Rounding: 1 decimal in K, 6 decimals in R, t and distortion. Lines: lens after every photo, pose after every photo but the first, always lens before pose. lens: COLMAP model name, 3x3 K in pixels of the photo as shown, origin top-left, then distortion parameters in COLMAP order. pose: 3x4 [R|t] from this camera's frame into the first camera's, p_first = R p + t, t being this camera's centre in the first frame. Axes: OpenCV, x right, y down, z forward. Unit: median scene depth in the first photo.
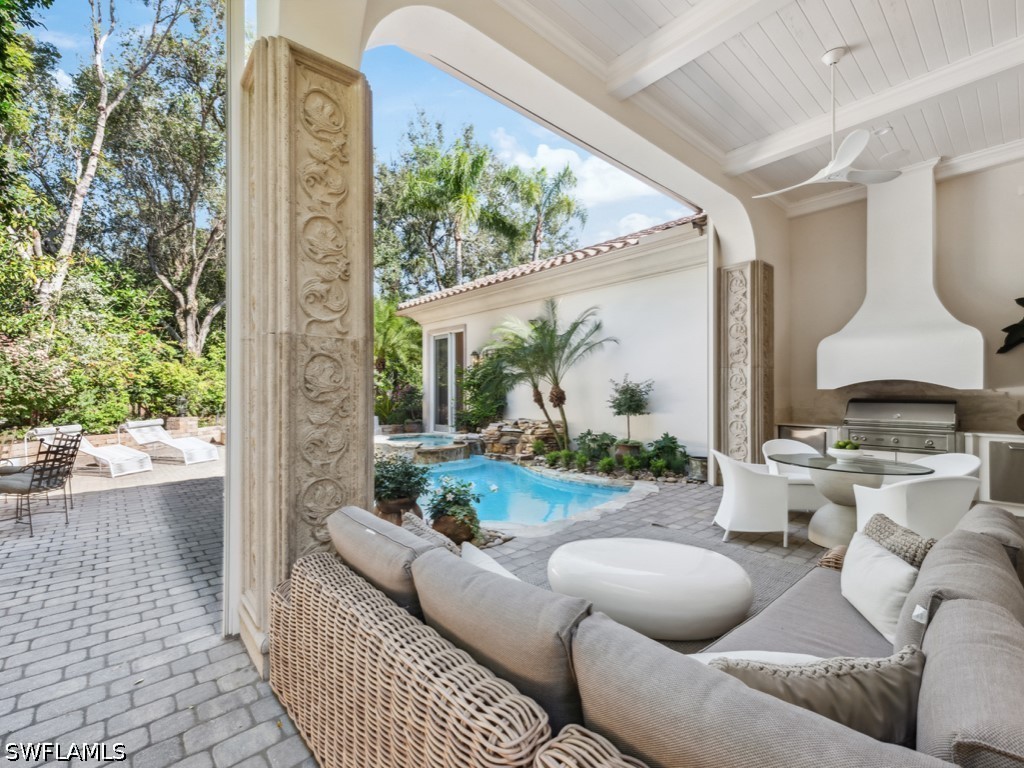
lens RADIAL K [[452.9, 0, 506.5], [0, 452.9, 388.3], [0, 0, 1]] dist [0.005582, -0.000254]
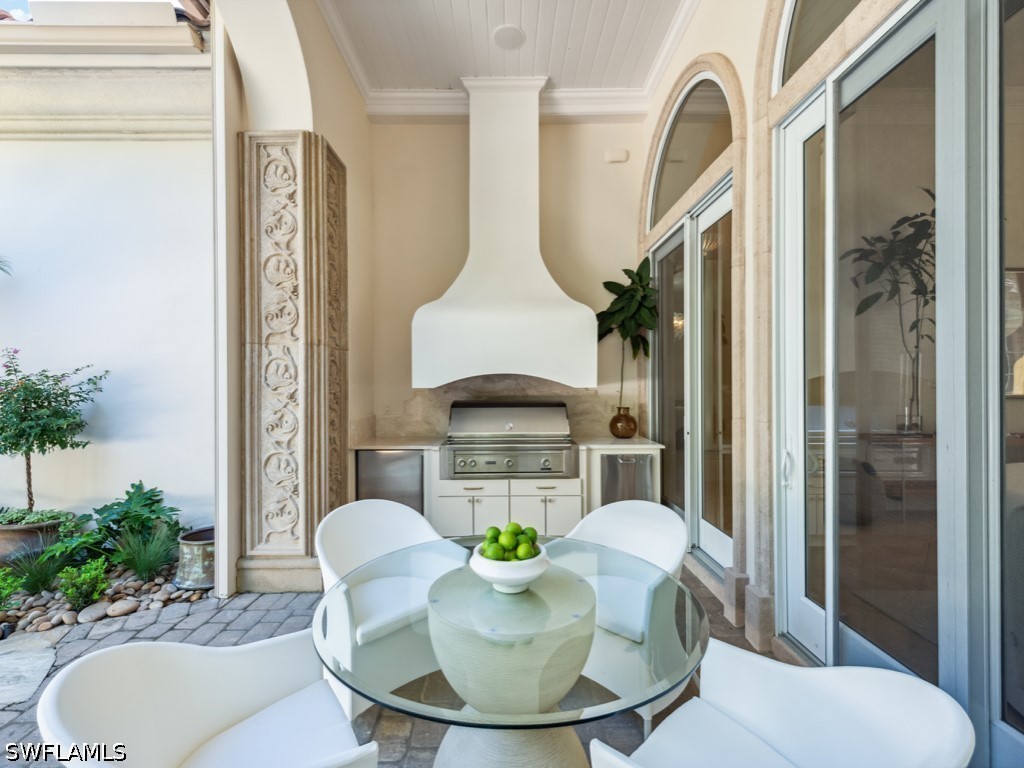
lens RADIAL K [[452.9, 0, 506.5], [0, 452.9, 388.3], [0, 0, 1]] dist [0.005582, -0.000254]
pose [[0.656237, -0.003989, 0.754545, 0.301314], [0.000801, 0.999989, 0.004590, -0.000114], [-0.754555, -0.002408, 0.656233, 0.493885]]
